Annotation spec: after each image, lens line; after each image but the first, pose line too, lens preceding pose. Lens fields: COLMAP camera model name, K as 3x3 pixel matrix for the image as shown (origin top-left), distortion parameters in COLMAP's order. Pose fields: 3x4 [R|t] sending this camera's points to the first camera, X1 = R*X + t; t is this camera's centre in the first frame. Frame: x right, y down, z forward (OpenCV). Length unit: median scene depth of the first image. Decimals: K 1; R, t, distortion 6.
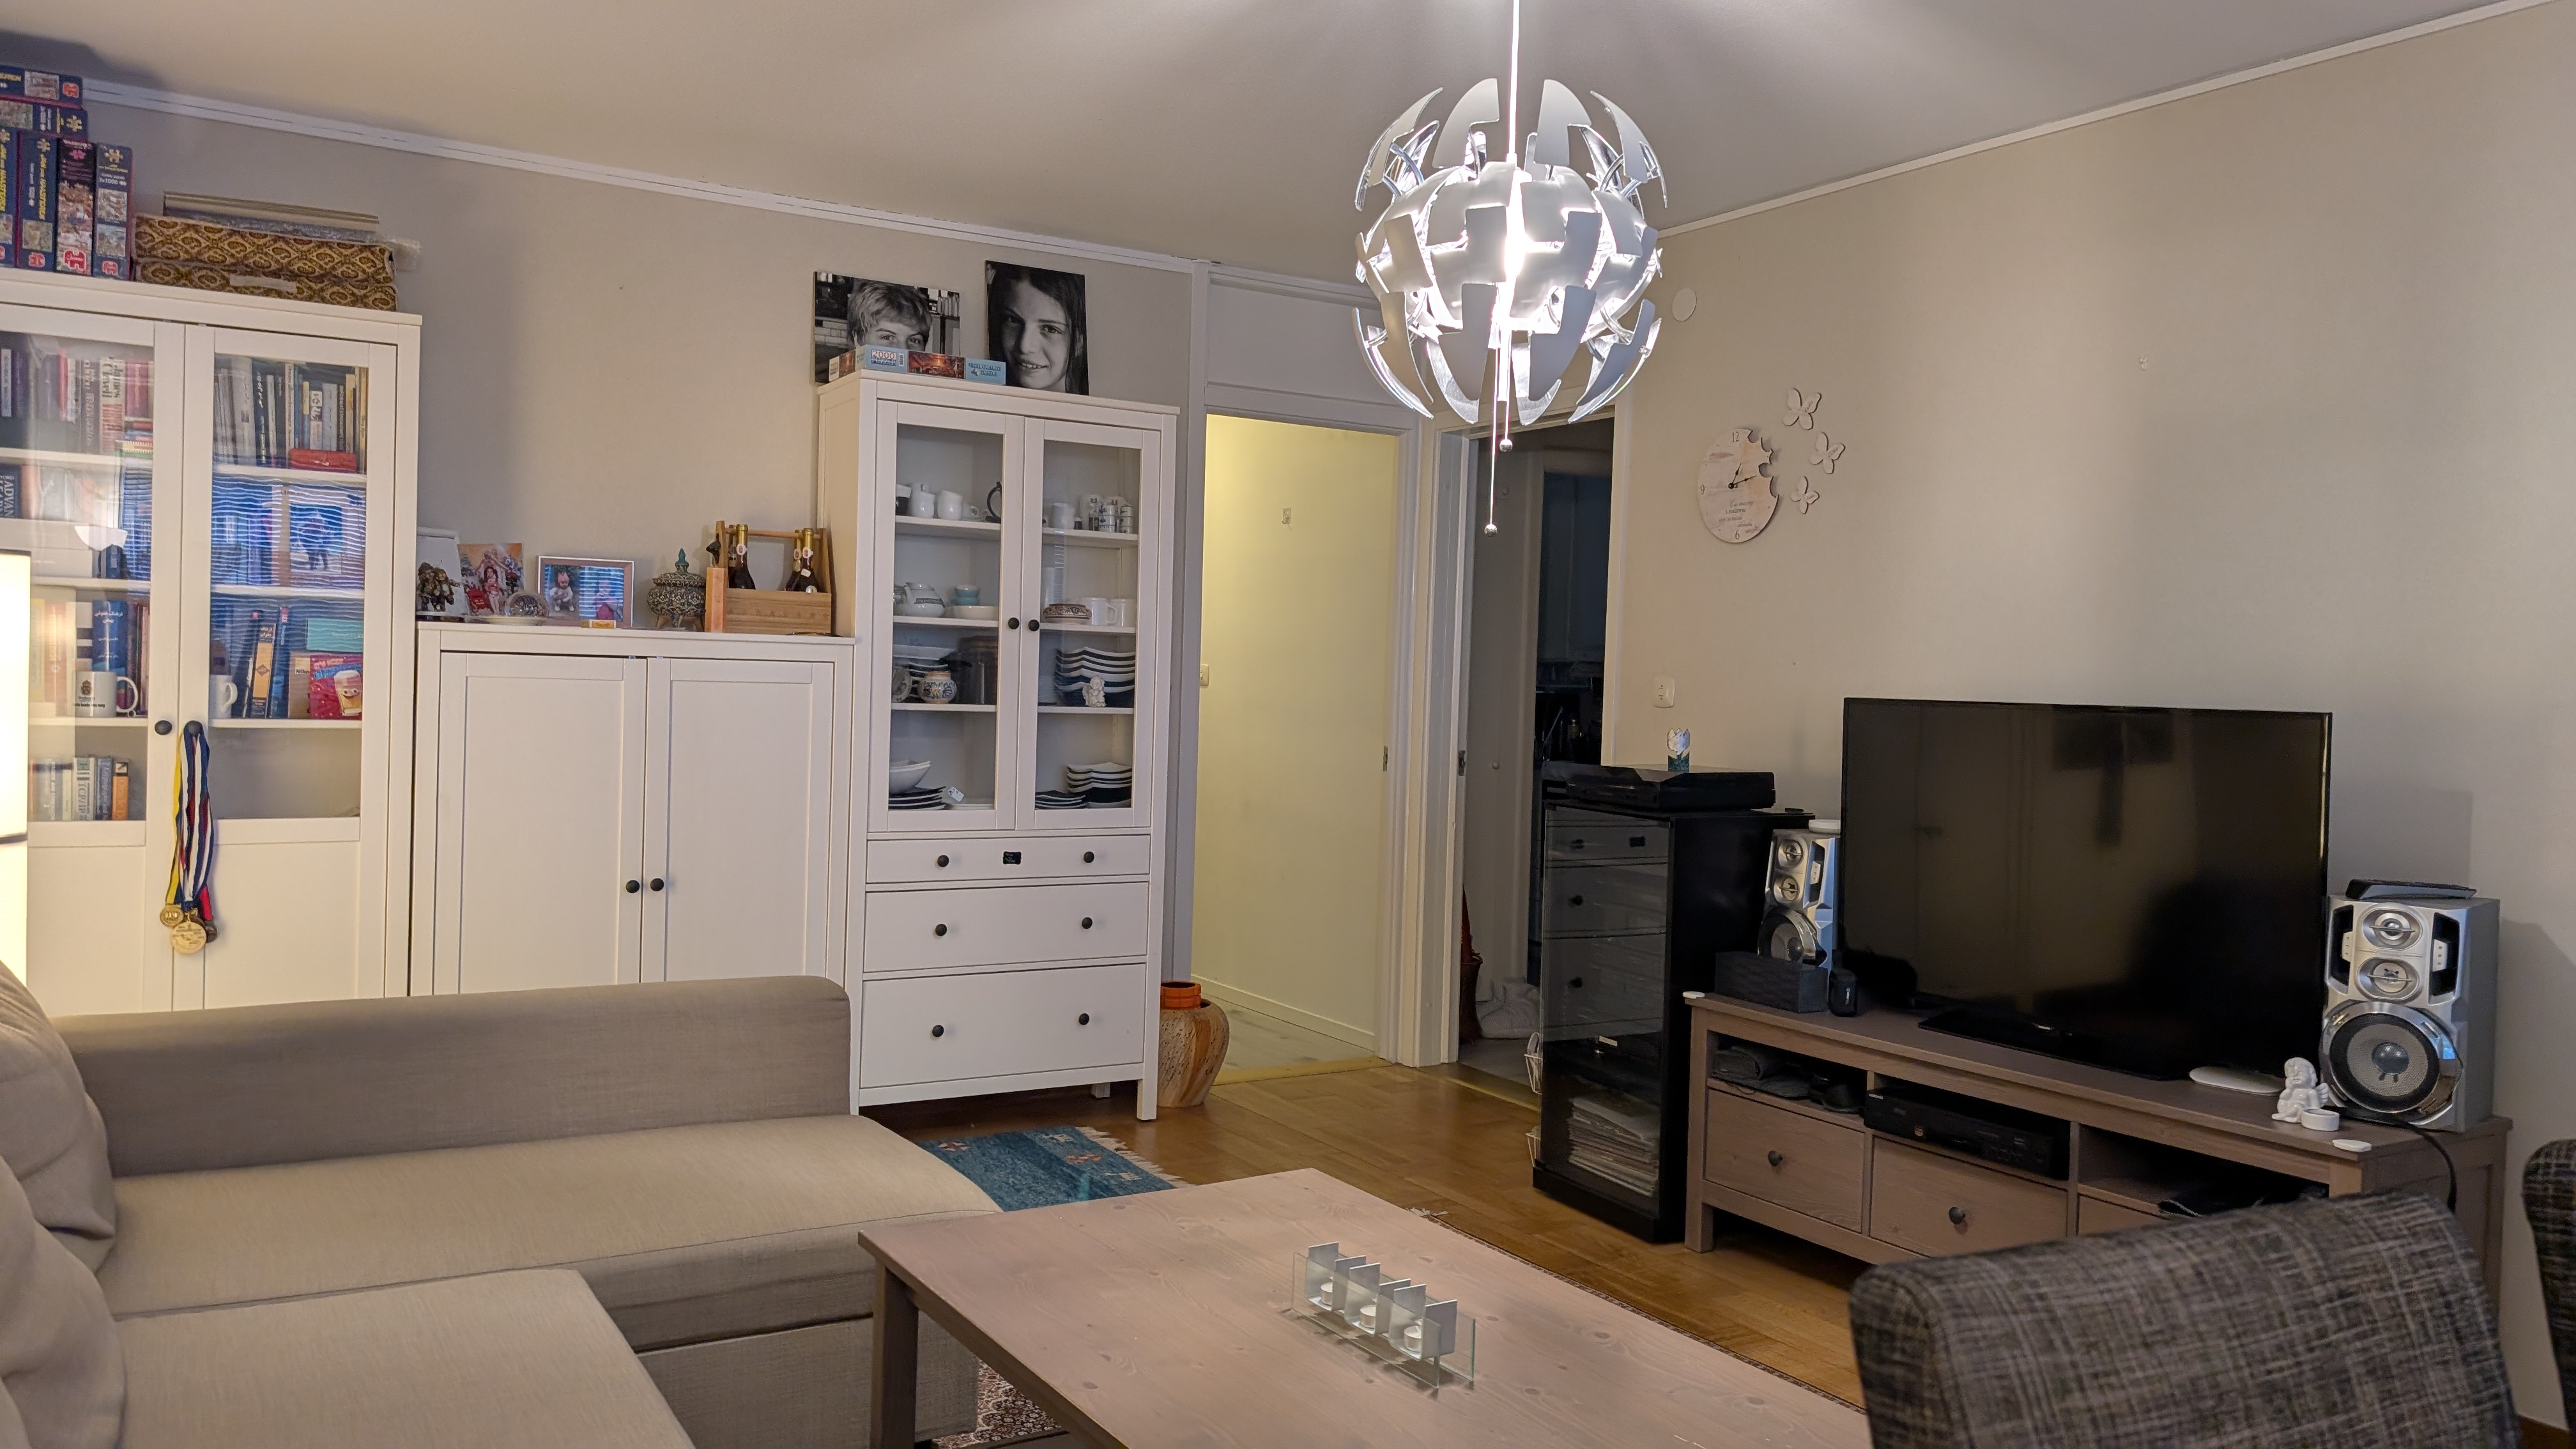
lens RADIAL K [[1875.4, 0, 1289.2], [0, 1875.4, 684.5], [0, 0, 1]] dist [0.004444, -0.030311]
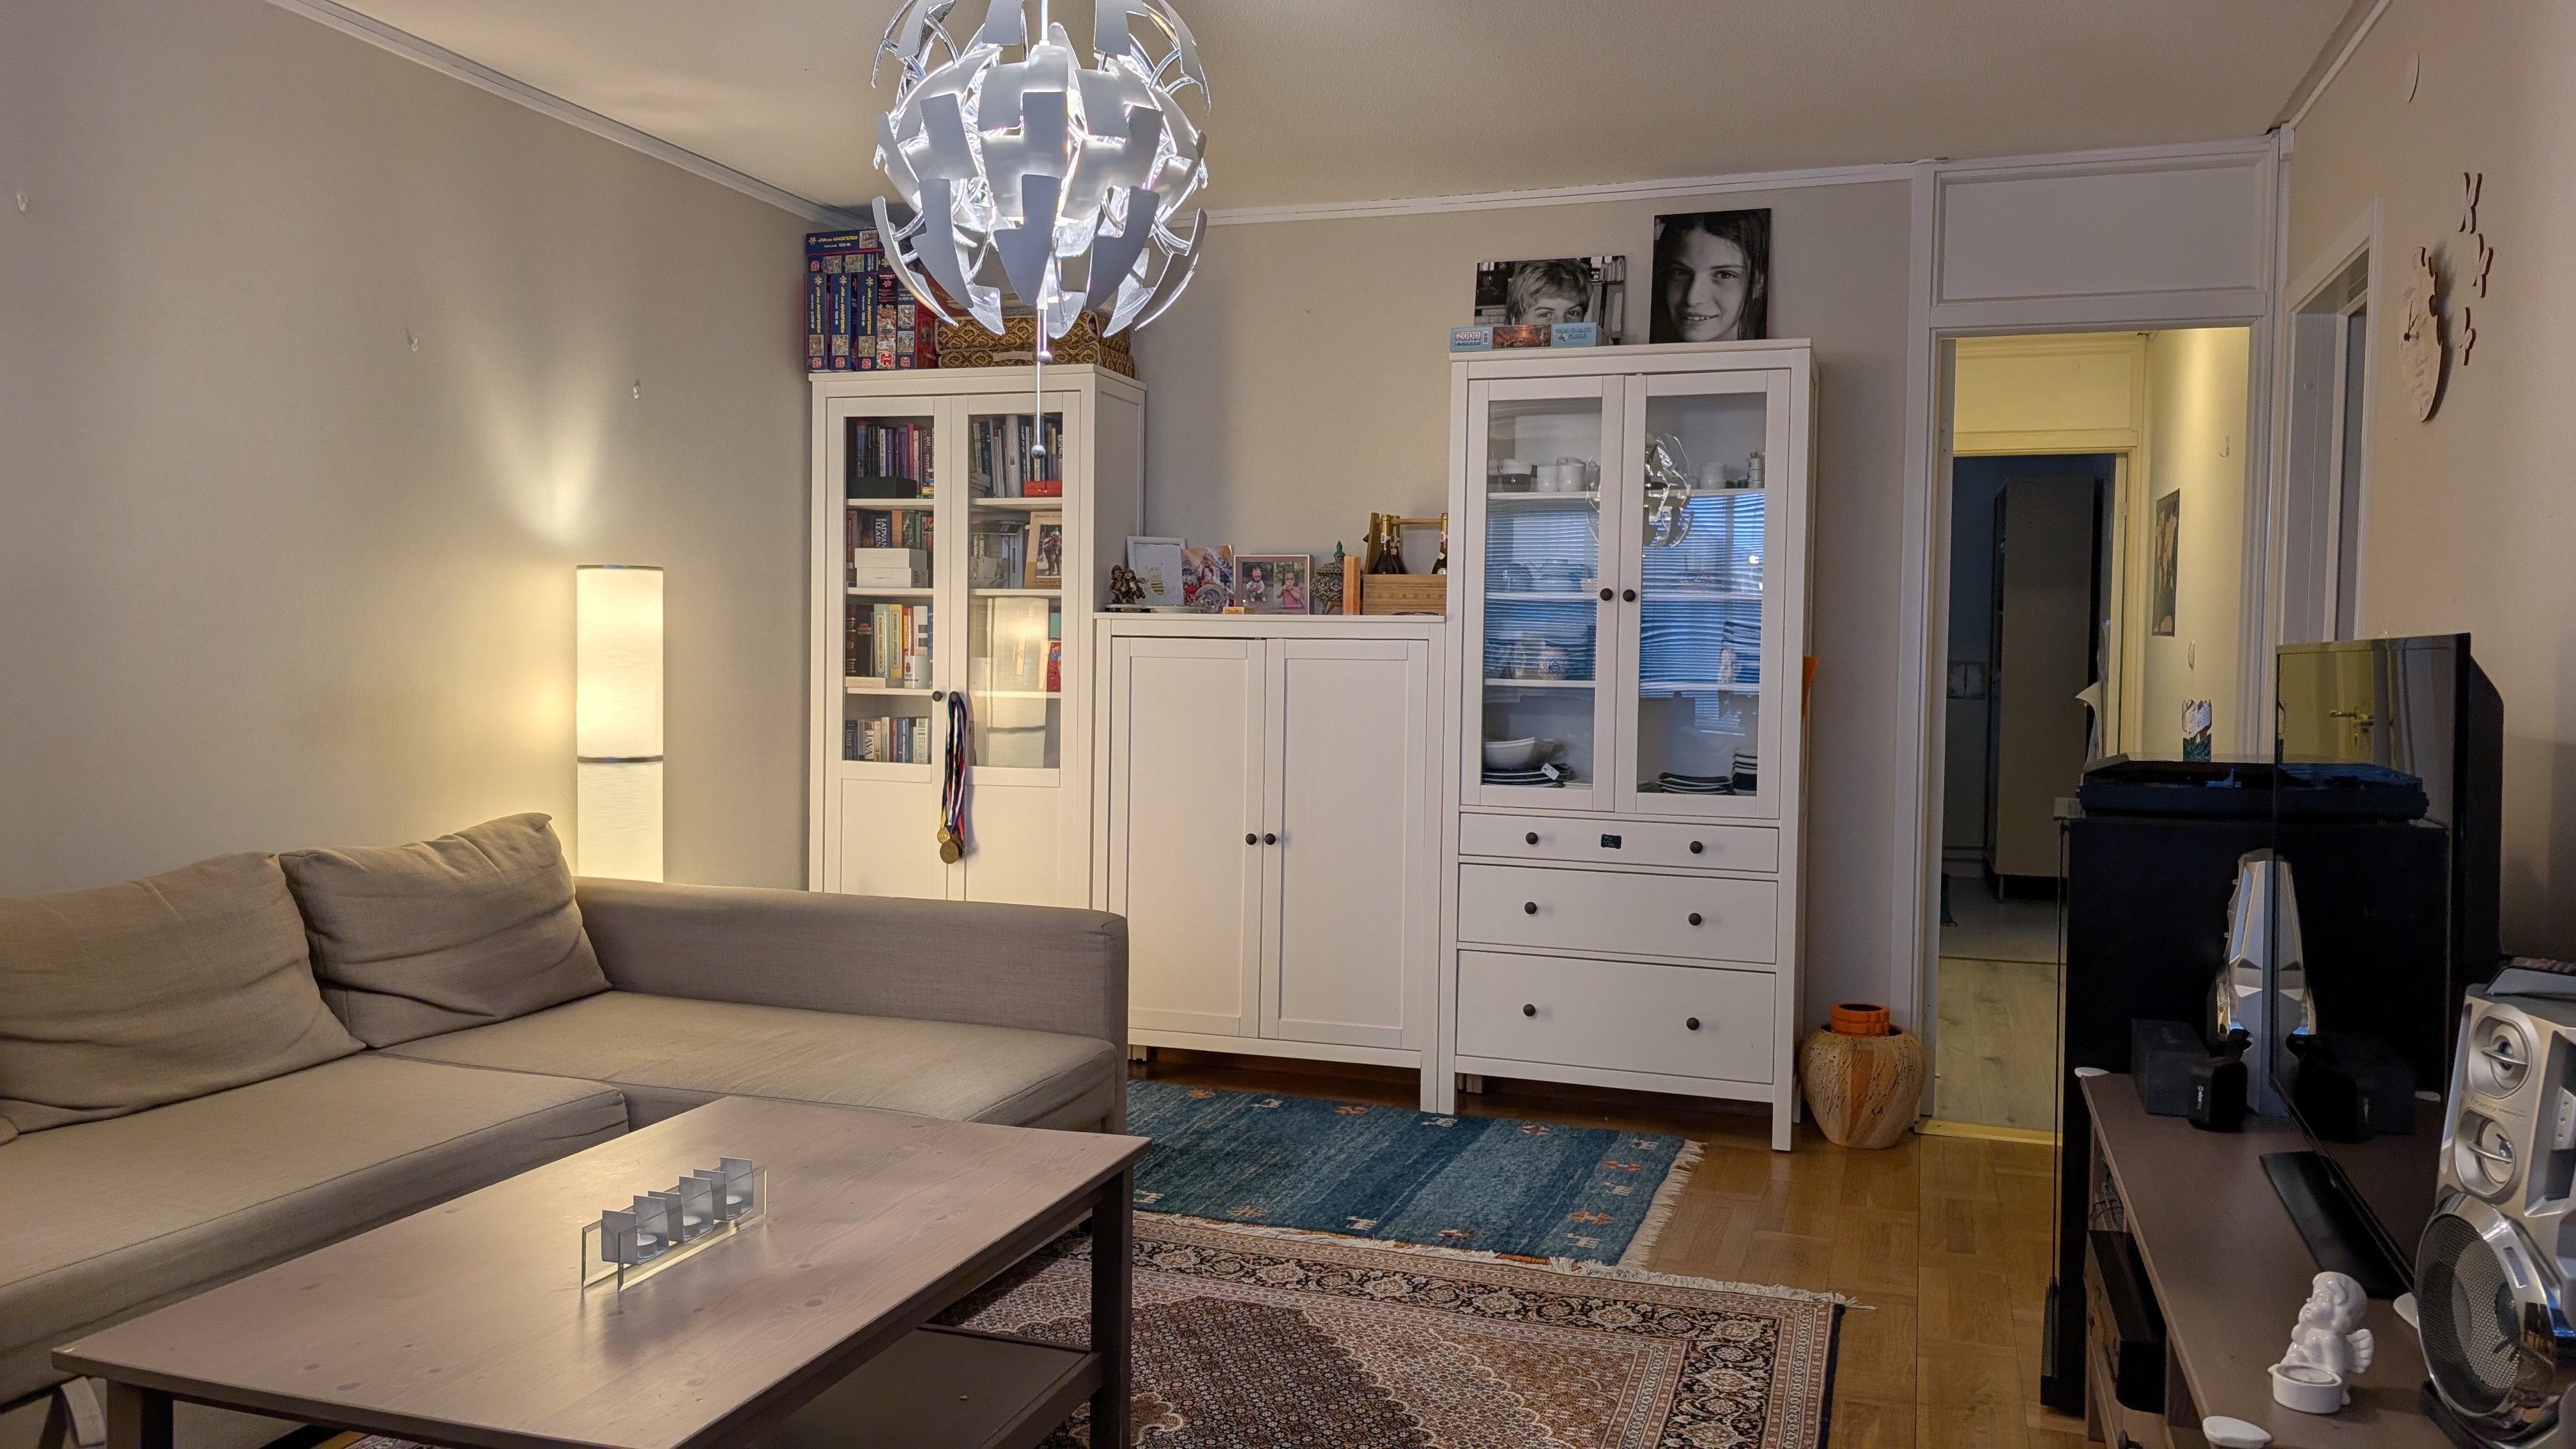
lens RADIAL K [[1810.6, 0, 1288.0], [0, 1810.6, 724.5], [0, 0, 1]] dist [0.008894, -0.000467]
pose [[0.634310, 0.006277, -0.773054, 0.475879], [-0.002062, 0.999977, 0.006428, 0.028624], [0.773076, -0.002483, 0.634308, 0.302976]]
